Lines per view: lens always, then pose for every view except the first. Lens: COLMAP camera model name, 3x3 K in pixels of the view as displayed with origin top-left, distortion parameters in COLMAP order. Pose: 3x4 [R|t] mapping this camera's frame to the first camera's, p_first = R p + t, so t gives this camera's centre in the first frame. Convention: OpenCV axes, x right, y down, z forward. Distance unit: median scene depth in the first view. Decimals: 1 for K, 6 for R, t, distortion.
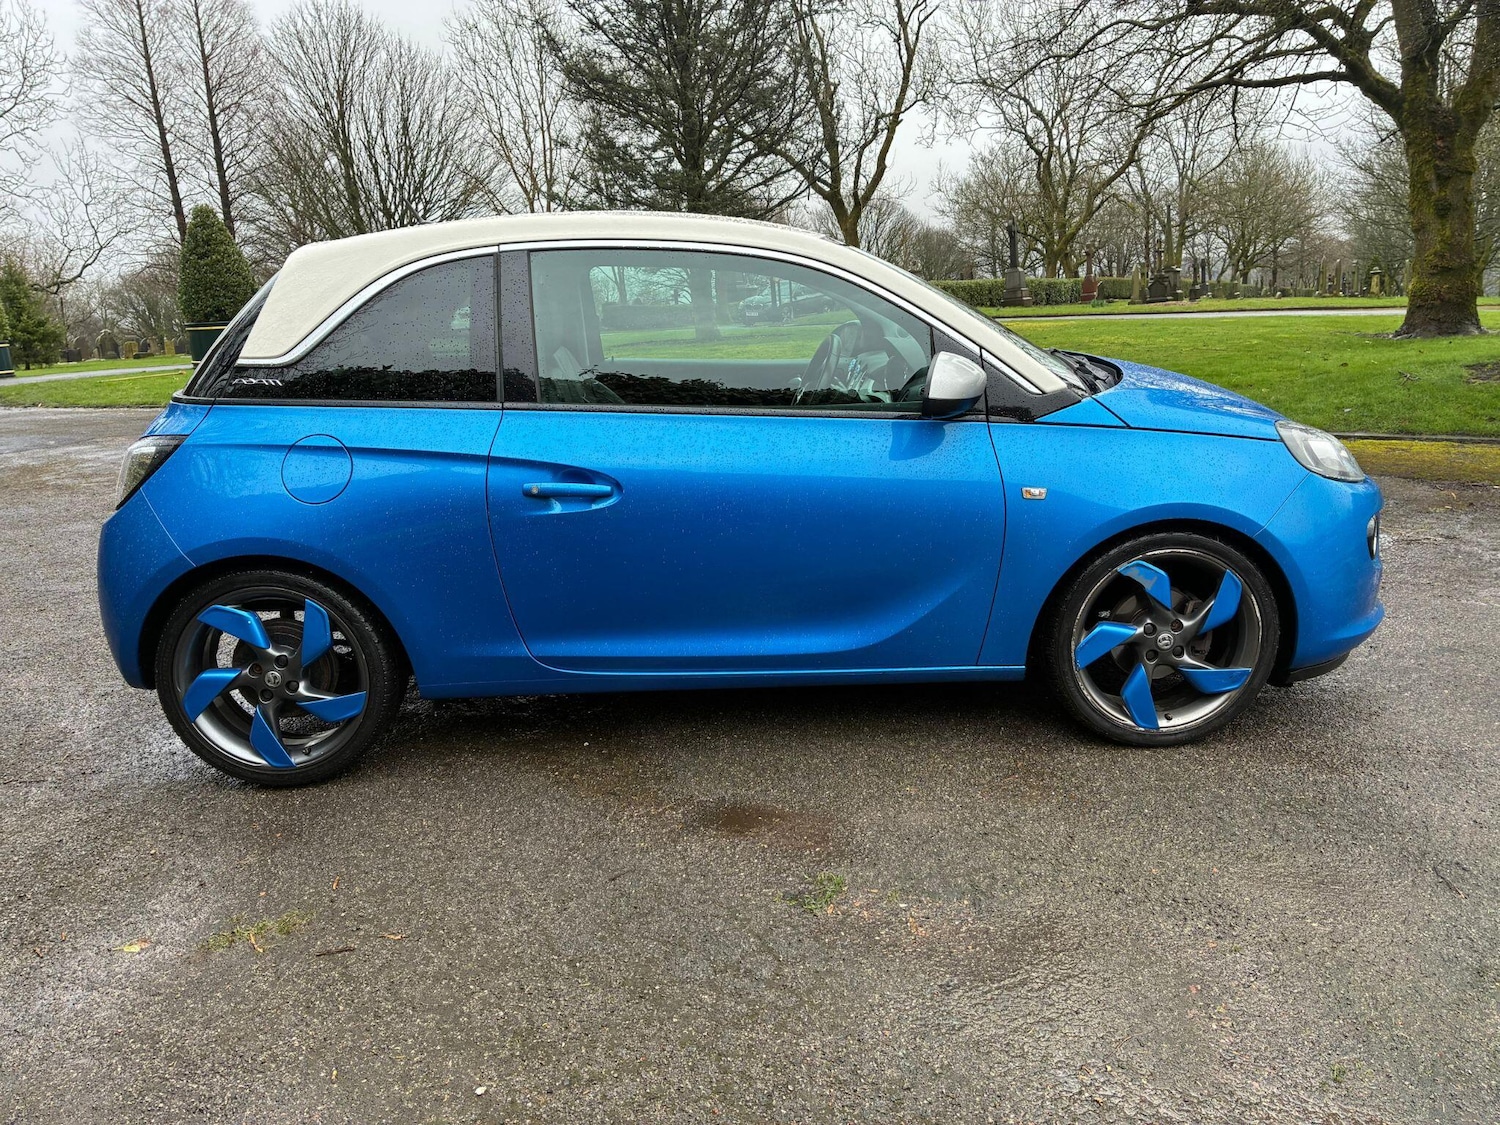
lens RADIAL K [[1144.7, 0, 749.8], [0, 1144.7, 556.6], [0, 0, 1]] dist [0.063245, -0.088632]
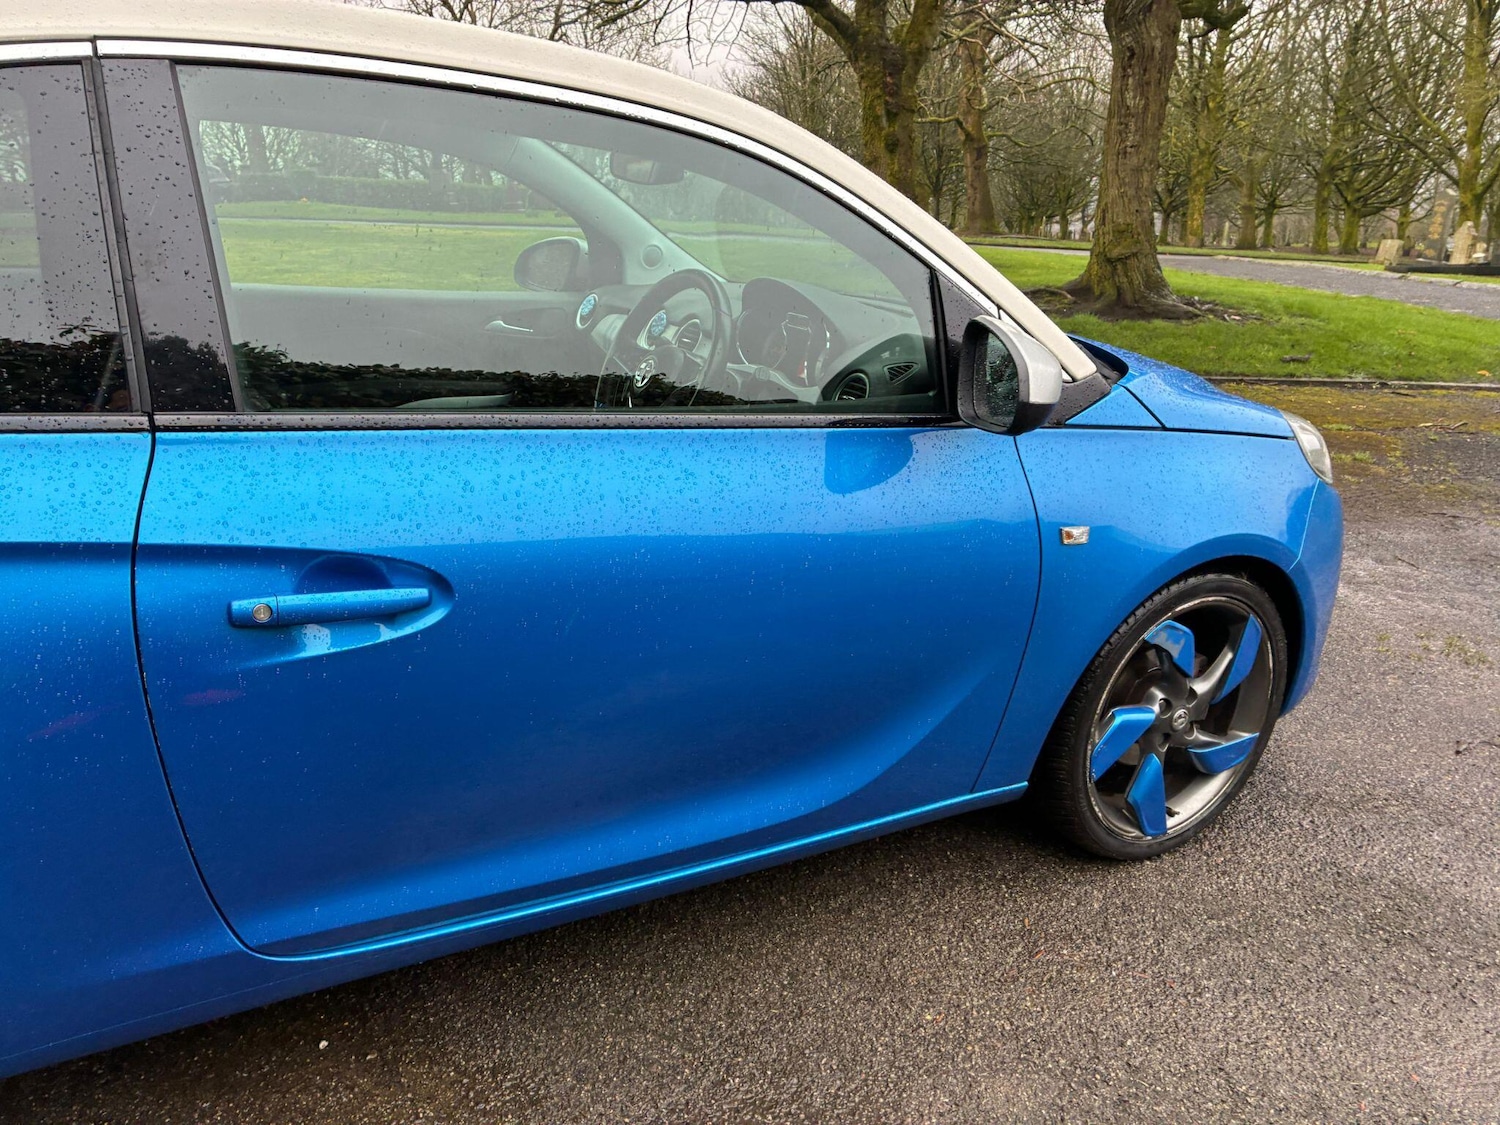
lens RADIAL K [[1127.3, 0, 723.5], [0, 1127.3, 550.6], [0, 0, 1]] dist [0.057327, -0.066189]
pose [[0.881842, -0.081065, 0.464526, -0.041461], [0.044392, 0.995009, 0.089368, -0.020286], [-0.469452, -0.058188, 0.881039, 0.093973]]
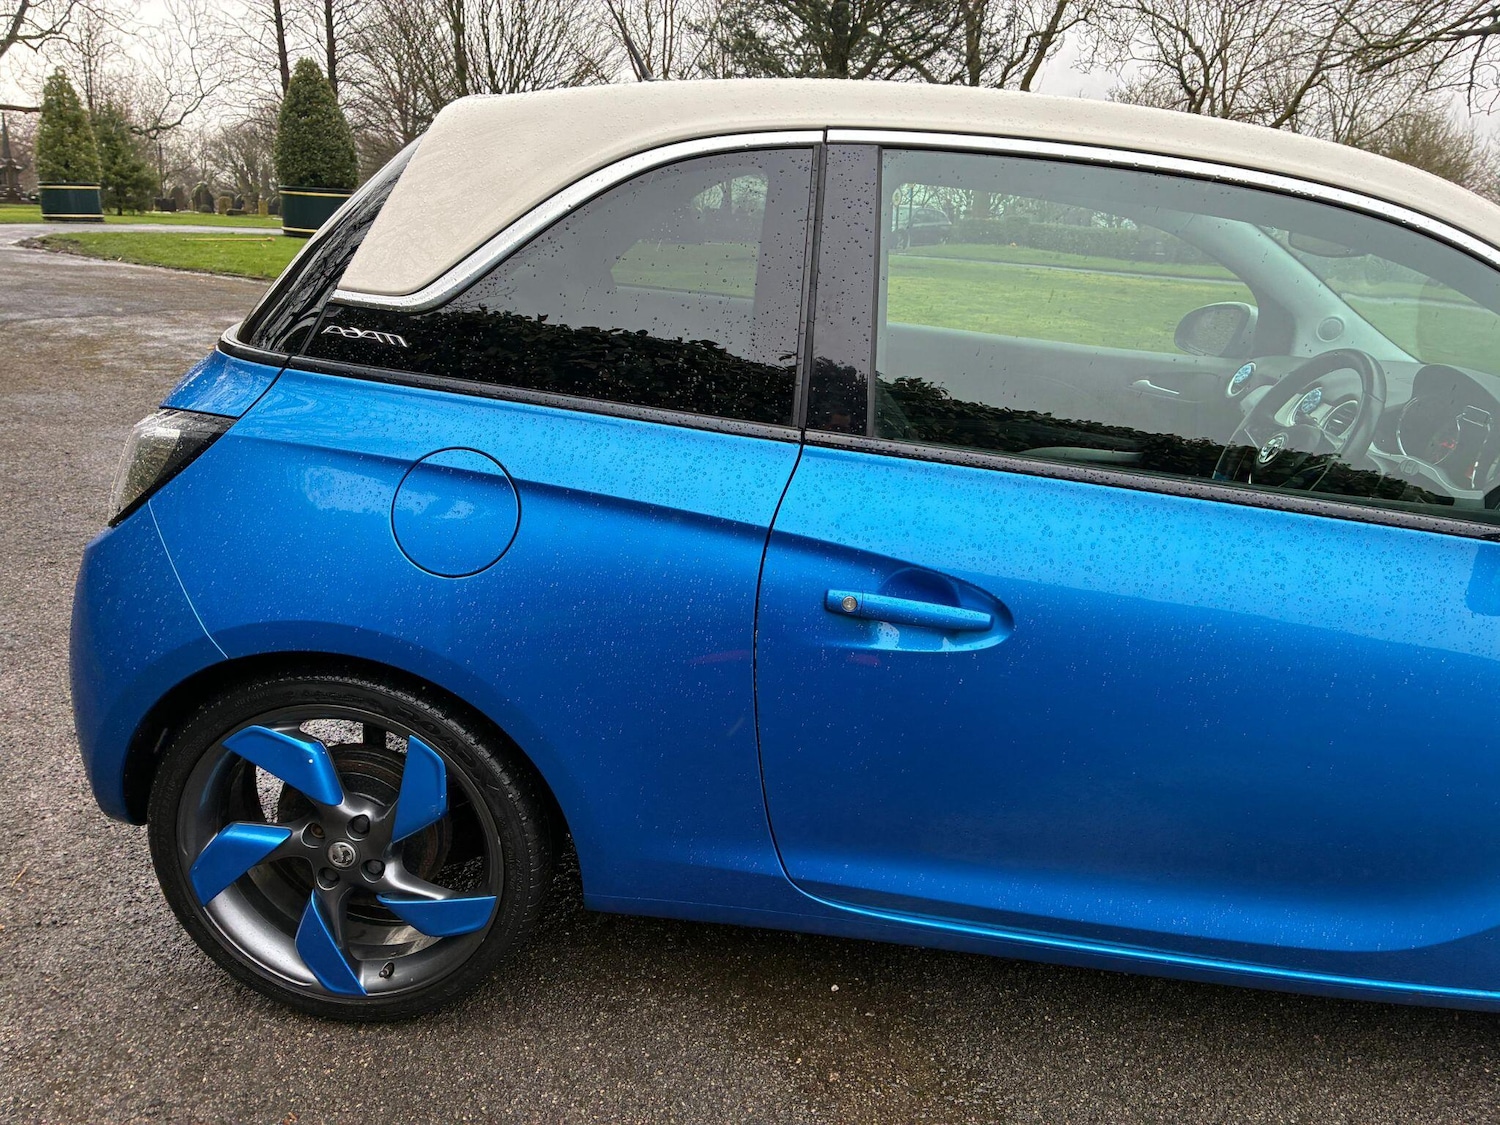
lens RADIAL K [[1125.2, 0, 736.3], [0, 1125.2, 570.9], [0, 0, 1]] dist [0.066610, -0.085345]
pose [[0.991108, 0.123258, -0.050132, -0.038422], [-0.118497, 0.988970, 0.088869, -0.020297], [0.060532, -0.082138, 0.994781, 0.084598]]
